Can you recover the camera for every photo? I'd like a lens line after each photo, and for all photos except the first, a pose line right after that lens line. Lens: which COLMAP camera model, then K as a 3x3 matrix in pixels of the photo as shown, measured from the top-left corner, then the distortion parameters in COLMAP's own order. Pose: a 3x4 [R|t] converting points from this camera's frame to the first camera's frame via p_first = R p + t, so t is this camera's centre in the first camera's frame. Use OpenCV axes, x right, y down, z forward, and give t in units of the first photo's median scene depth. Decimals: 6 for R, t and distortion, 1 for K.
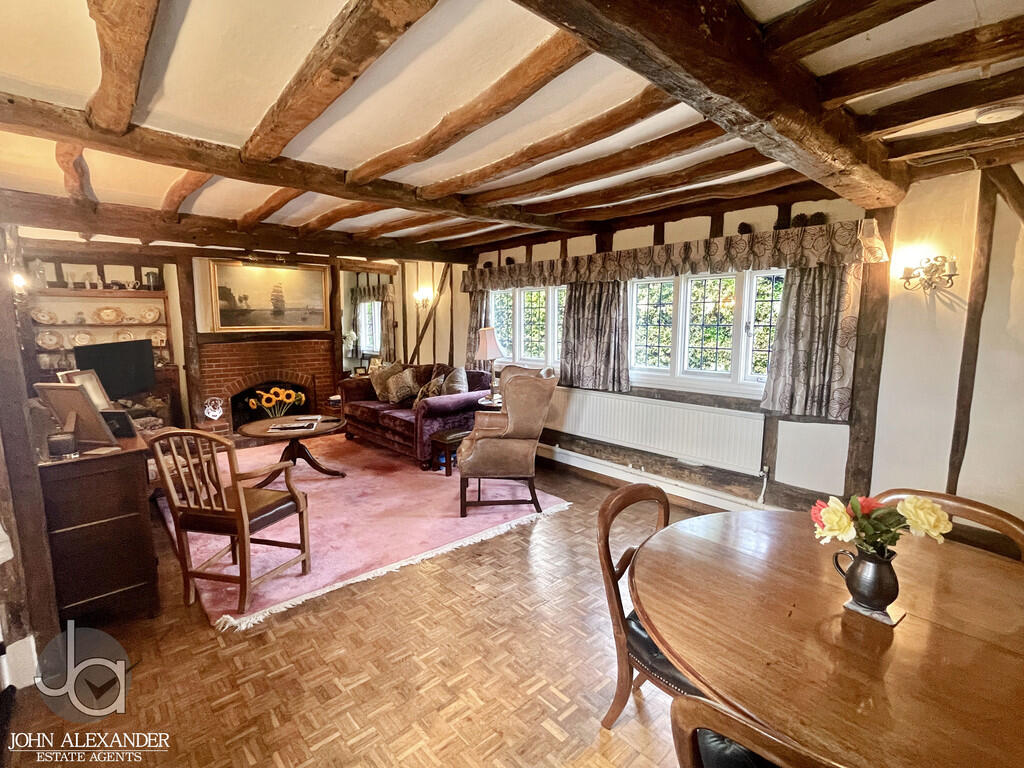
lens RADIAL K [[491.3, 0, 510.1], [0, 491.3, 381.3], [0, 0, 1]] dist [-0.001291, 0.000375]
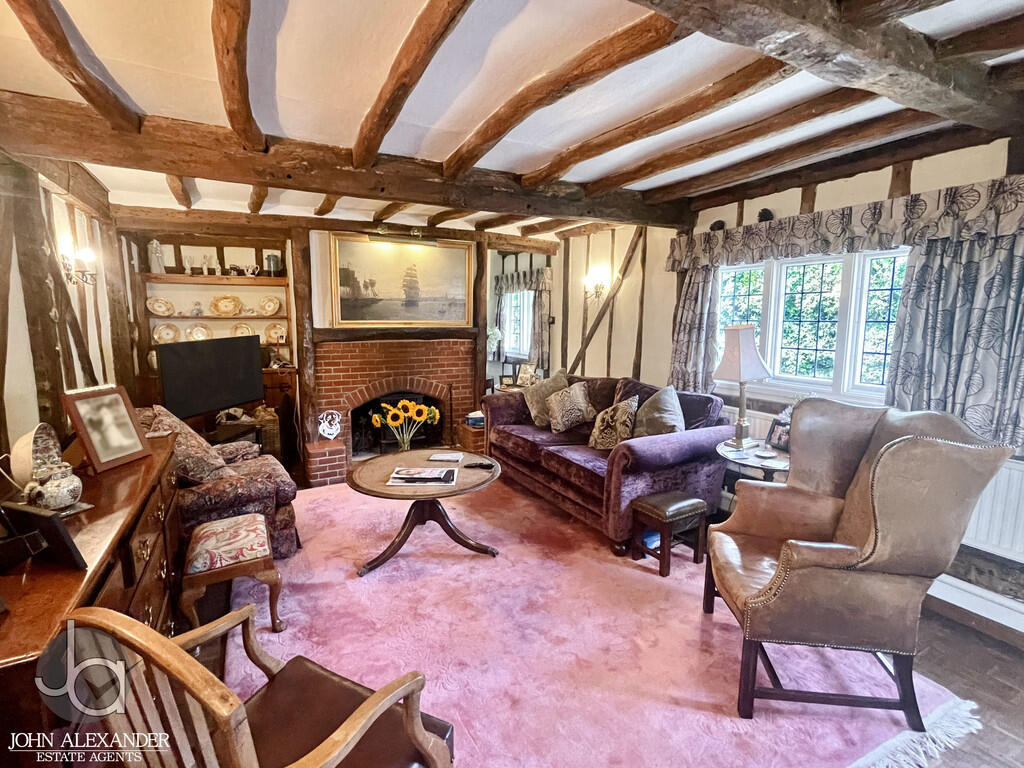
lens RADIAL K [[491.3, 0, 510.1], [0, 491.3, 387.0], [0, 0, 1]] dist [-0.001291, 0.000375]
pose [[0.970075, 0.041198, -0.239287, -0.141542], [-0.037620, 0.999102, 0.019504, -0.031781], [0.239875, -0.009919, 0.970753, 0.311708]]
